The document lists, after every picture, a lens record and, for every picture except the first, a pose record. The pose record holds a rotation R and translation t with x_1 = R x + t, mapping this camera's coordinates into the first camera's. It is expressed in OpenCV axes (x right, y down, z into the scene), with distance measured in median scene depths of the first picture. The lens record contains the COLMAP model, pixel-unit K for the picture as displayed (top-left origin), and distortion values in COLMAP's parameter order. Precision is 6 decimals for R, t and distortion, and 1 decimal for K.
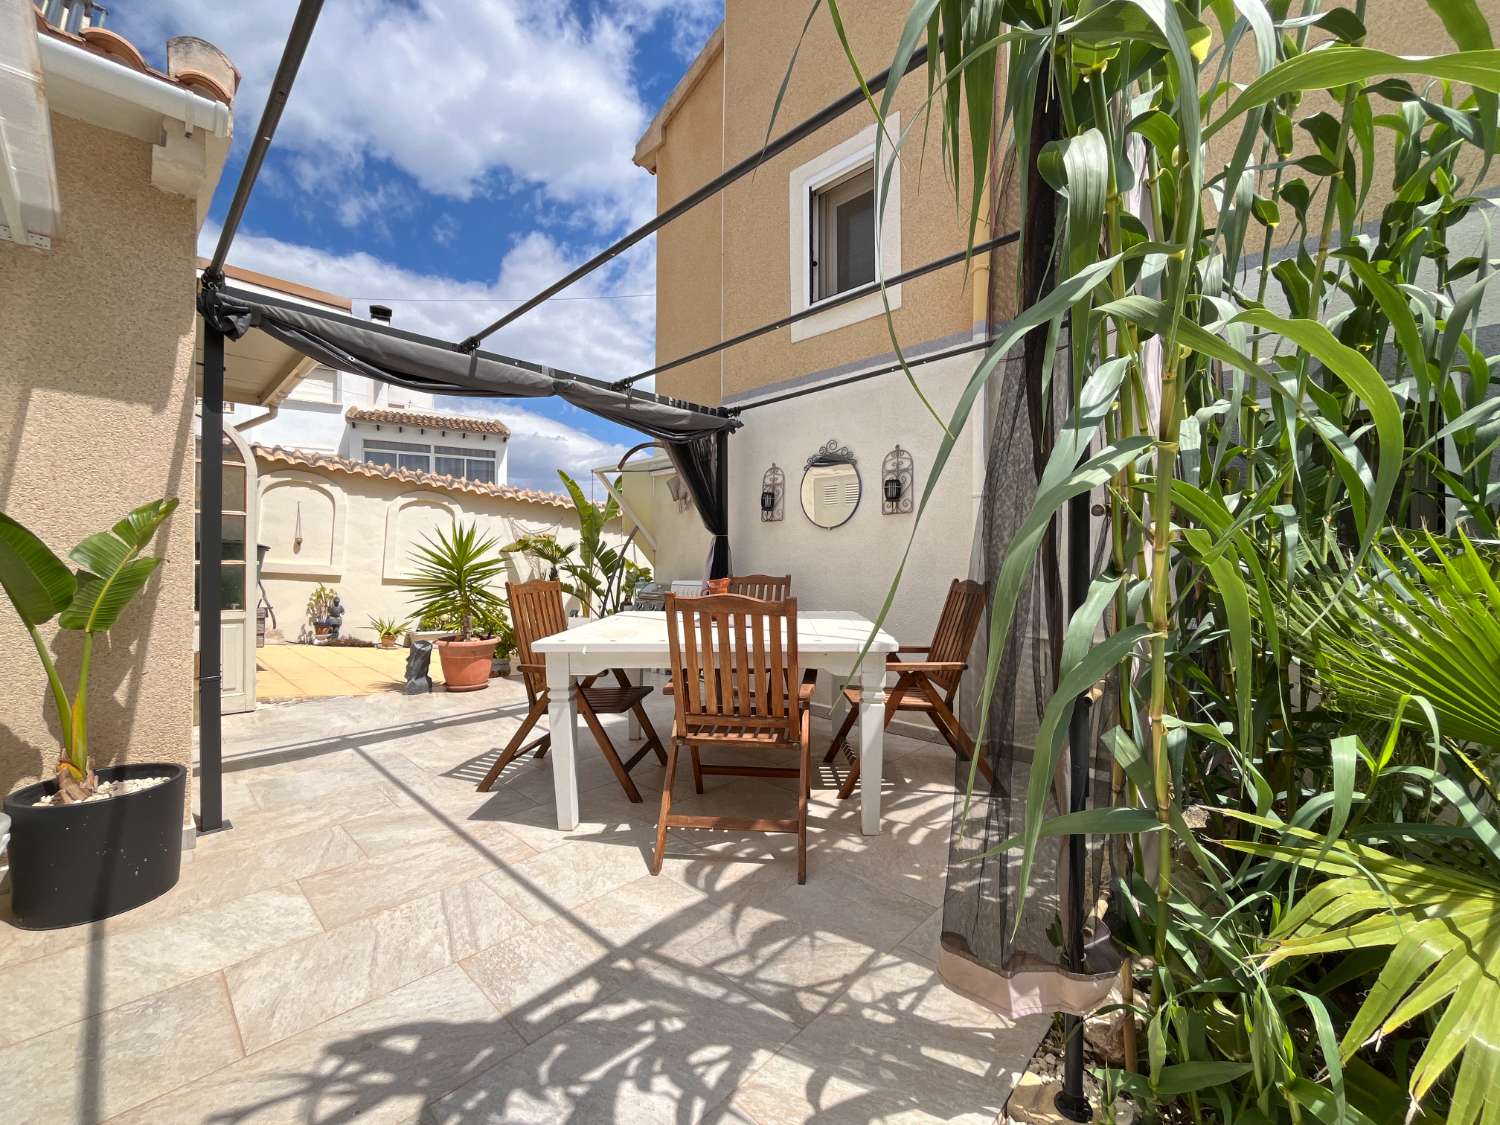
lens RADIAL K [[608.9, 0, 748.7], [0, 608.9, 562.3], [0, 0, 1]] dist [-0.002860, -0.000900]
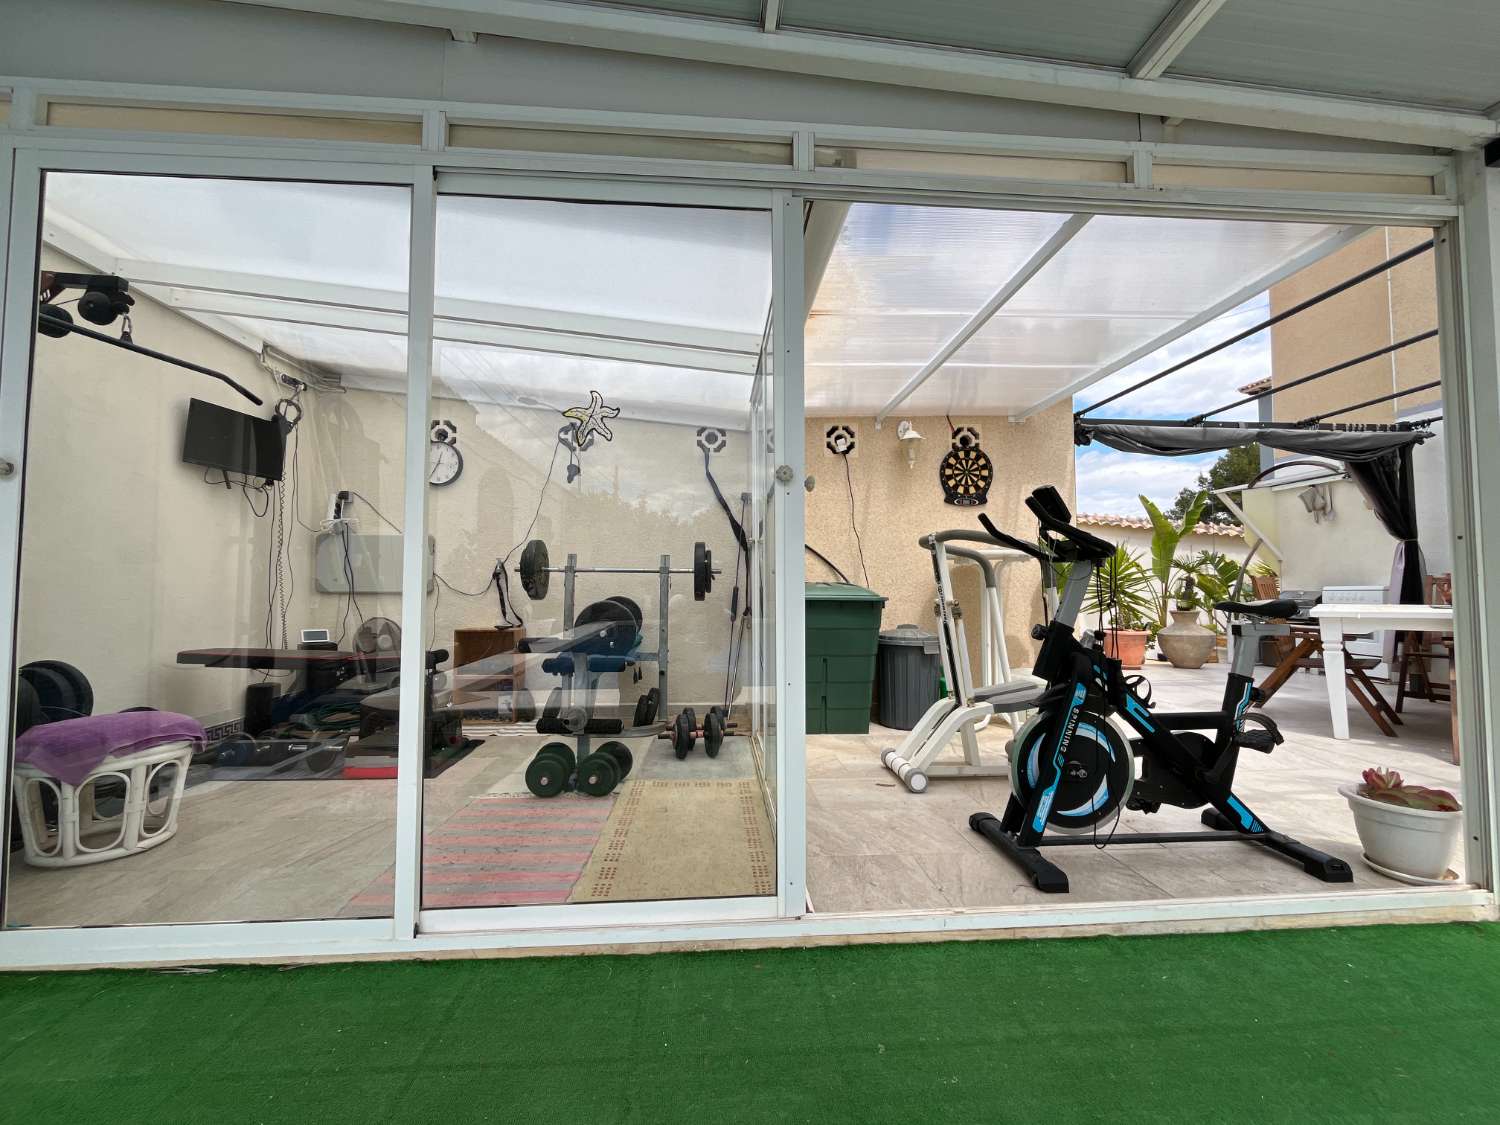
lens RADIAL K [[608.9, 0, 753.2], [0, 608.9, 566.7], [0, 0, 1]] dist [-0.002860, -0.000900]
pose [[0.740635, -0.028073, -0.671321, -0.185496], [0.002713, 0.999244, -0.038792, 0.039264], [0.671902, 0.026910, 0.740151, -0.560430]]
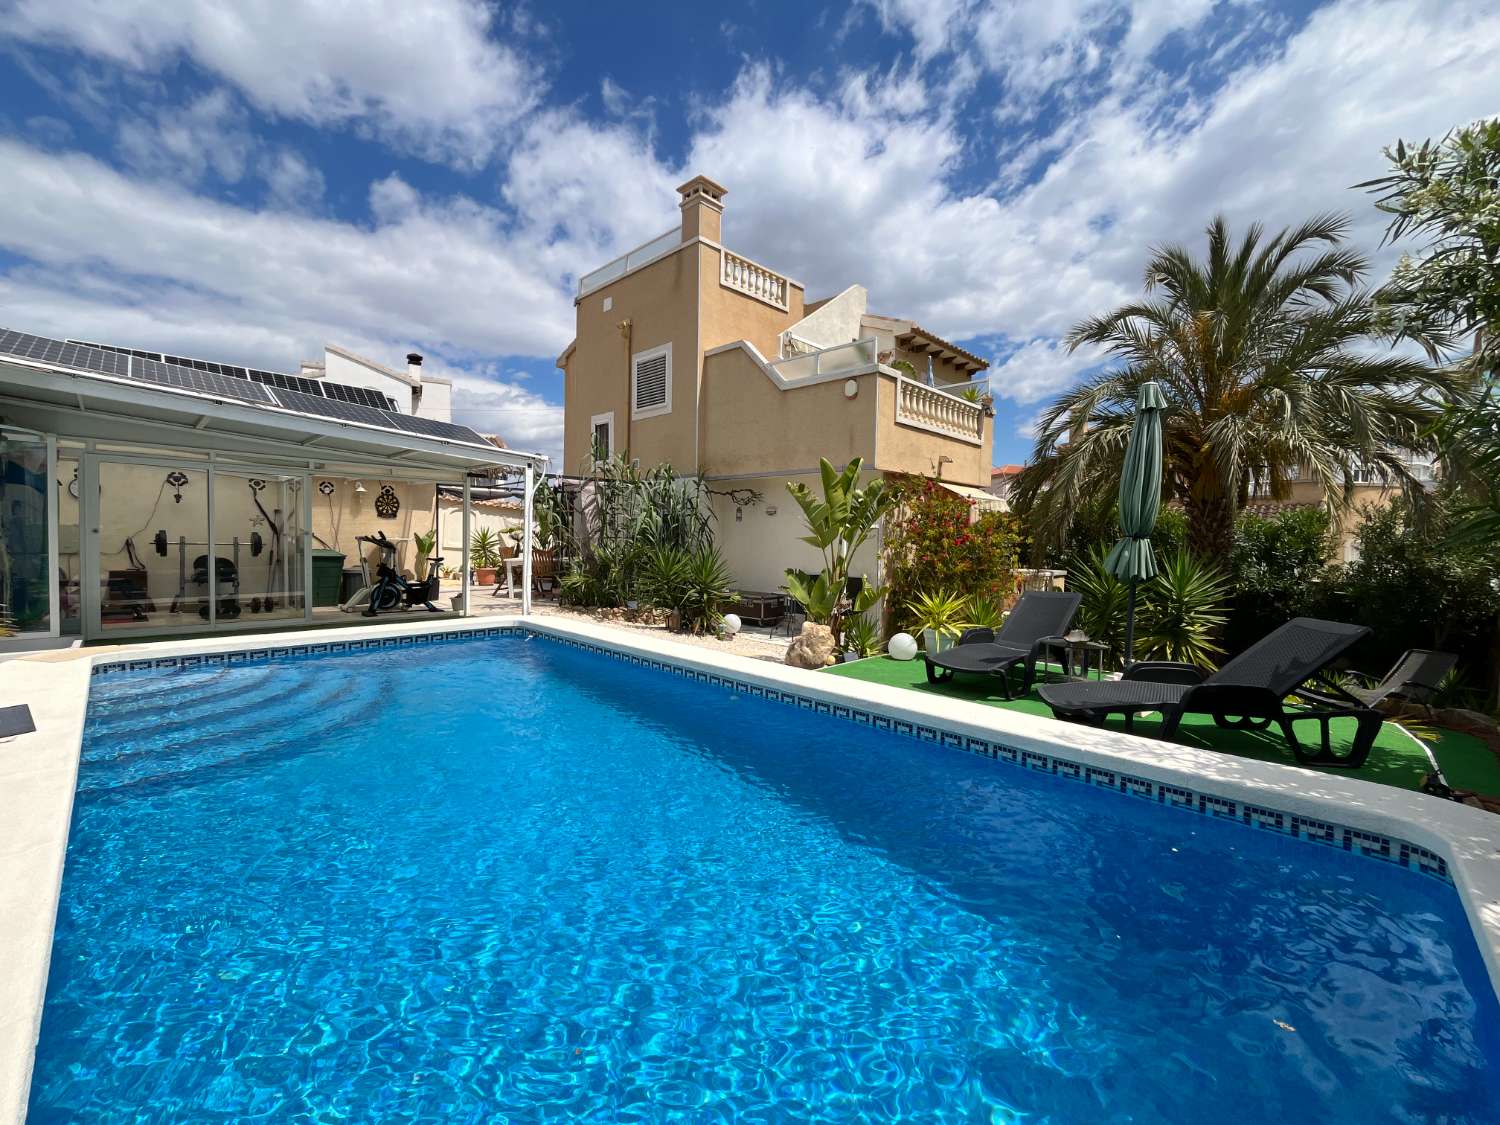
lens RADIAL K [[608.9, 0, 749.4], [0, 608.9, 562.2], [0, 0, 1]] dist [-0.002860, -0.000900]
pose [[0.999770, 0.019050, -0.009870, 0.937566], [-0.018588, 0.998816, 0.044948, -0.057228], [0.010714, -0.044754, 0.998941, -2.100189]]
